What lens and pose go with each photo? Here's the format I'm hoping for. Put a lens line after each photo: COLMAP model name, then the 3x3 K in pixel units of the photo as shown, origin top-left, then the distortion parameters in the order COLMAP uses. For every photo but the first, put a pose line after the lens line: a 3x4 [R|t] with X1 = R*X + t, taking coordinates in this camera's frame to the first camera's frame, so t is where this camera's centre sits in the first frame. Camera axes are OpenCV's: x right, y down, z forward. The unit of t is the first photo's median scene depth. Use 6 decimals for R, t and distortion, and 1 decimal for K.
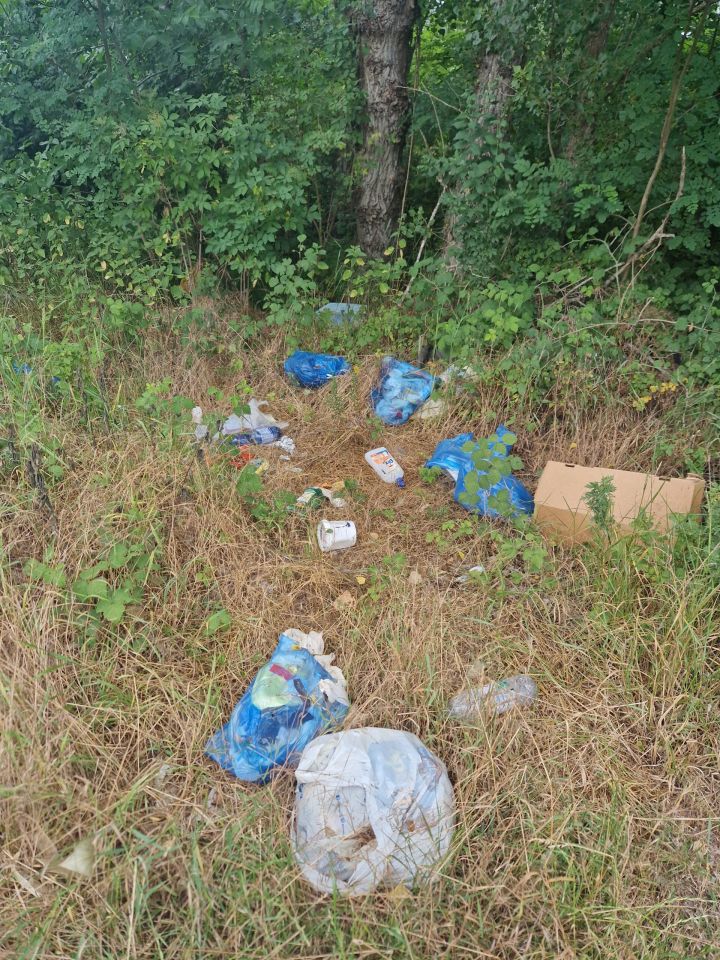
lens RADIAL K [[646.5, 0, 359.7], [0, 646.5, 483.1], [0, 0, 1]] dist [0.040496, 0.001818]
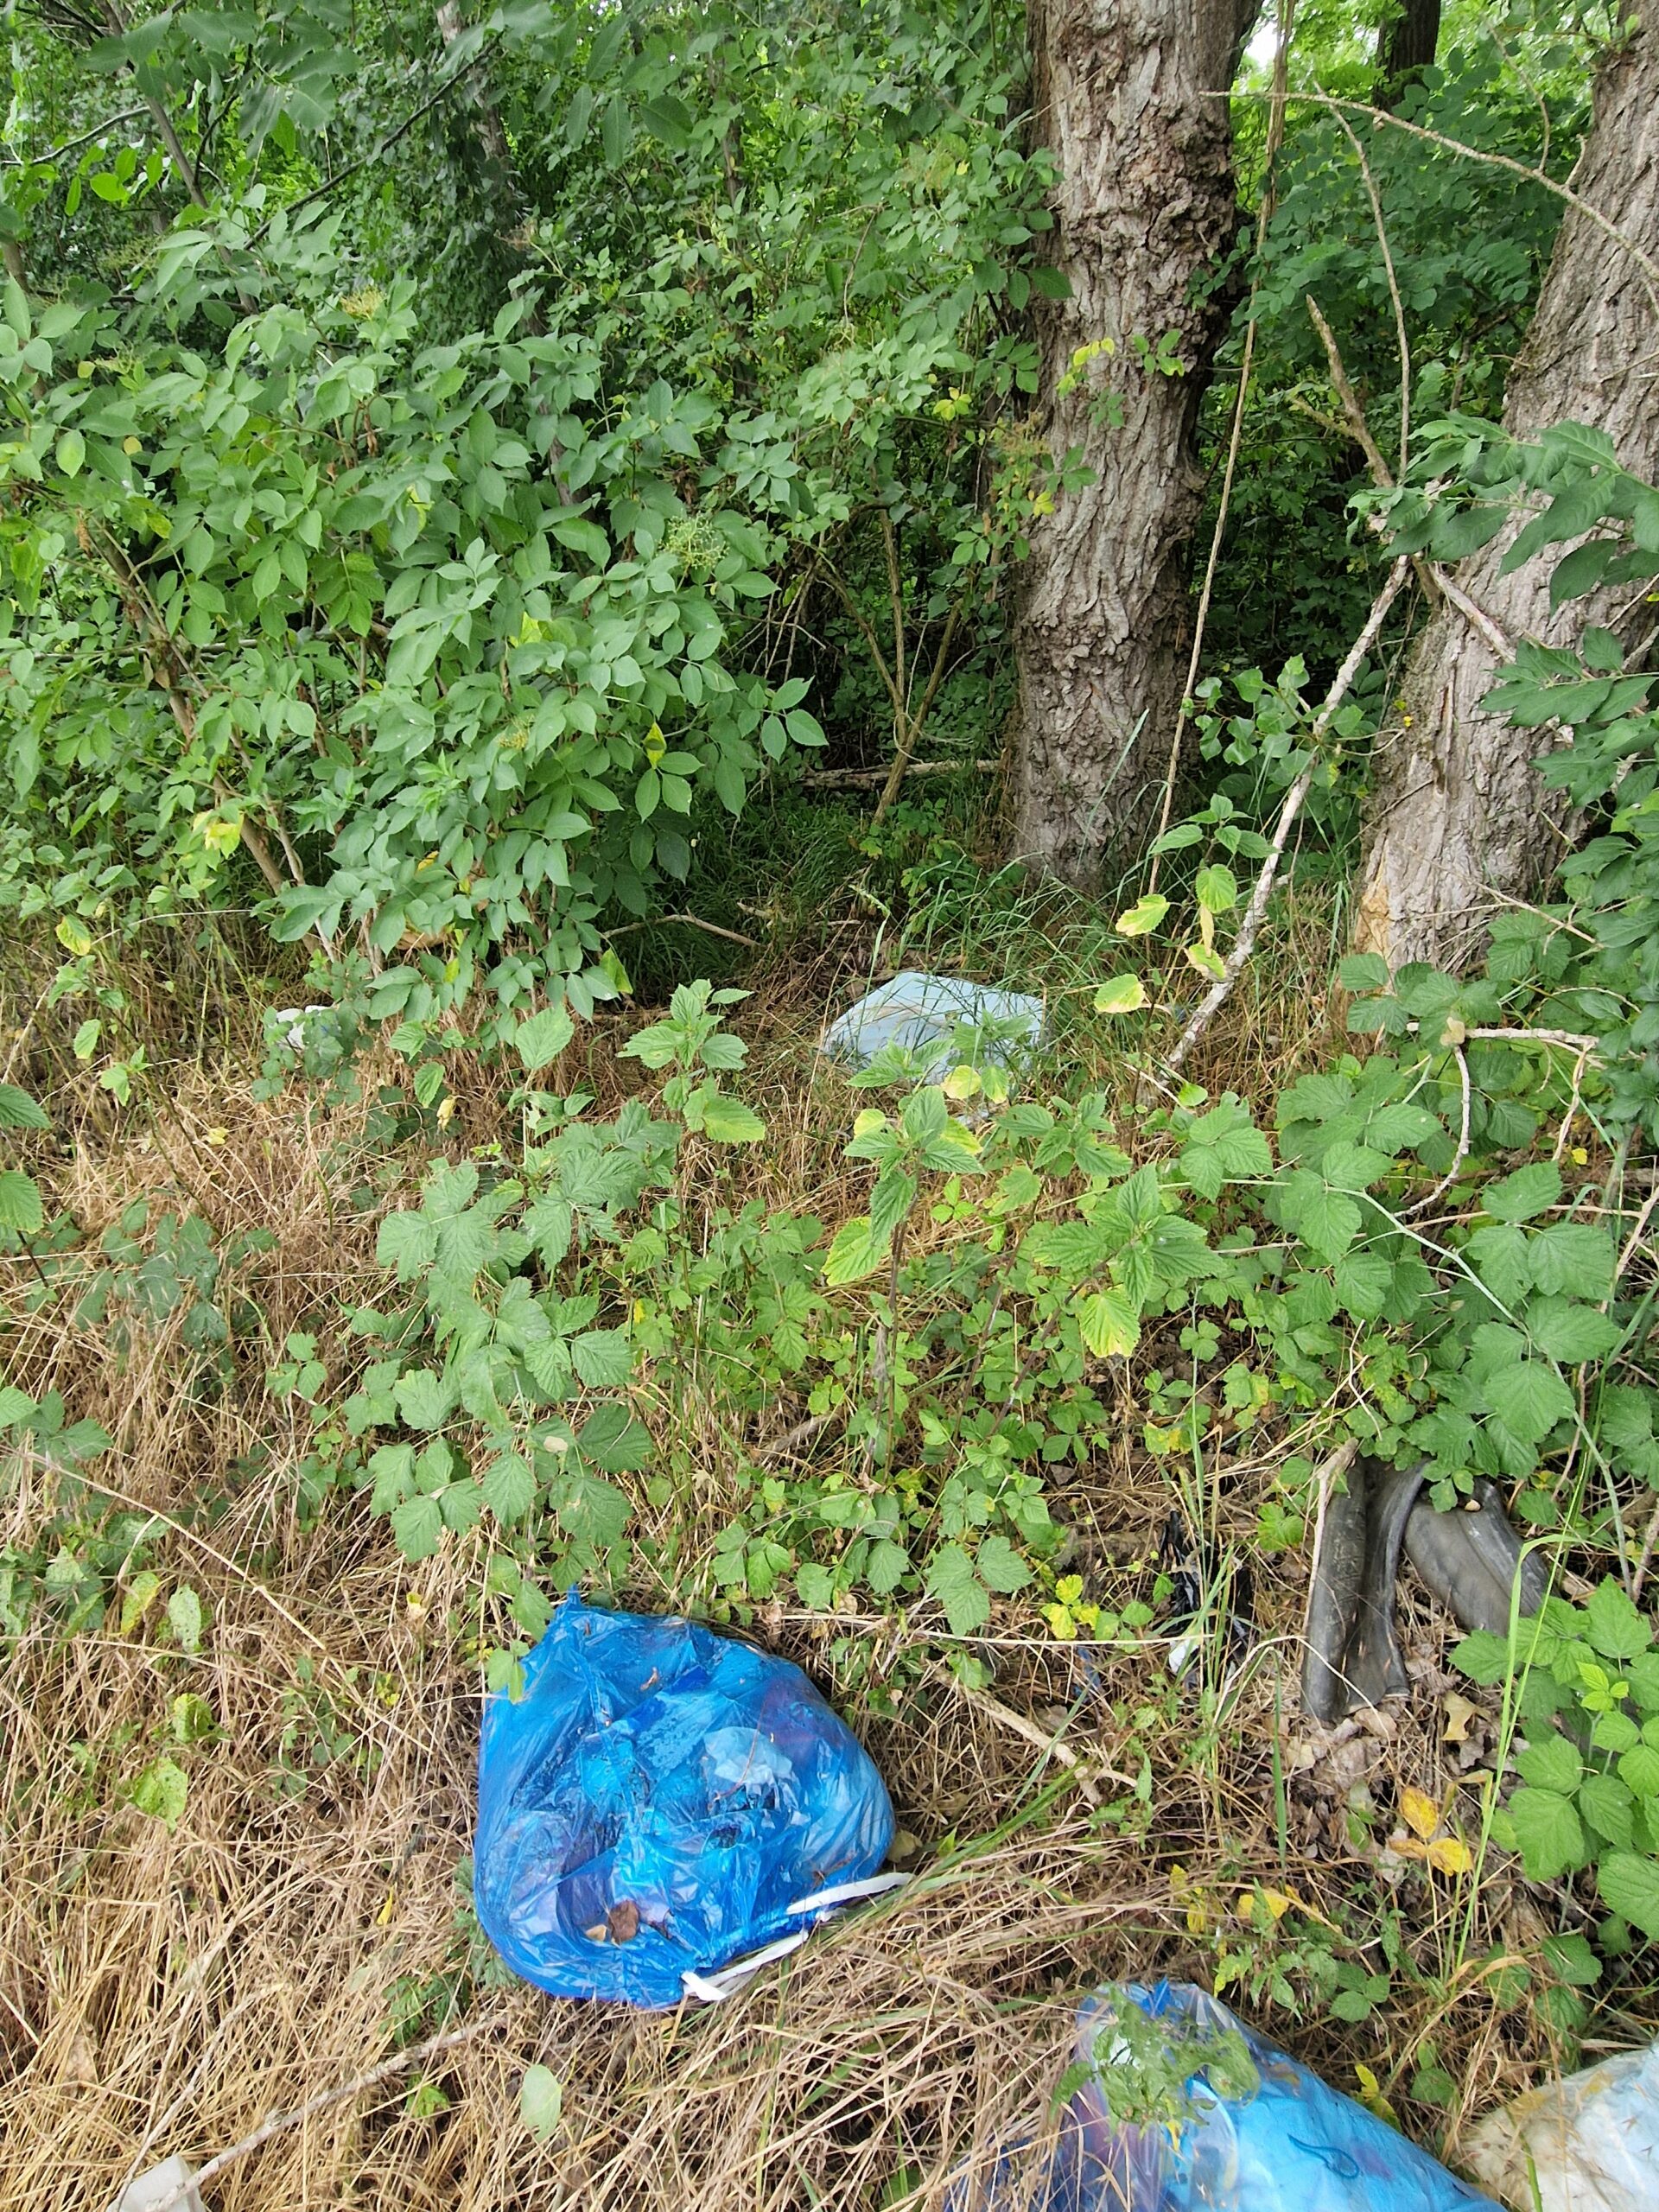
lens RADIAL K [[1280.8, 0, 824.3], [0, 1280.8, 1086.9], [0, 0, 1]] dist [0.004635, -0.000235]
pose [[0.984089, 0.024221, -0.176015, 0.017349], [-0.022902, 0.999692, 0.009520, -0.265838], [0.176192, -0.005338, 0.984341, 0.521931]]
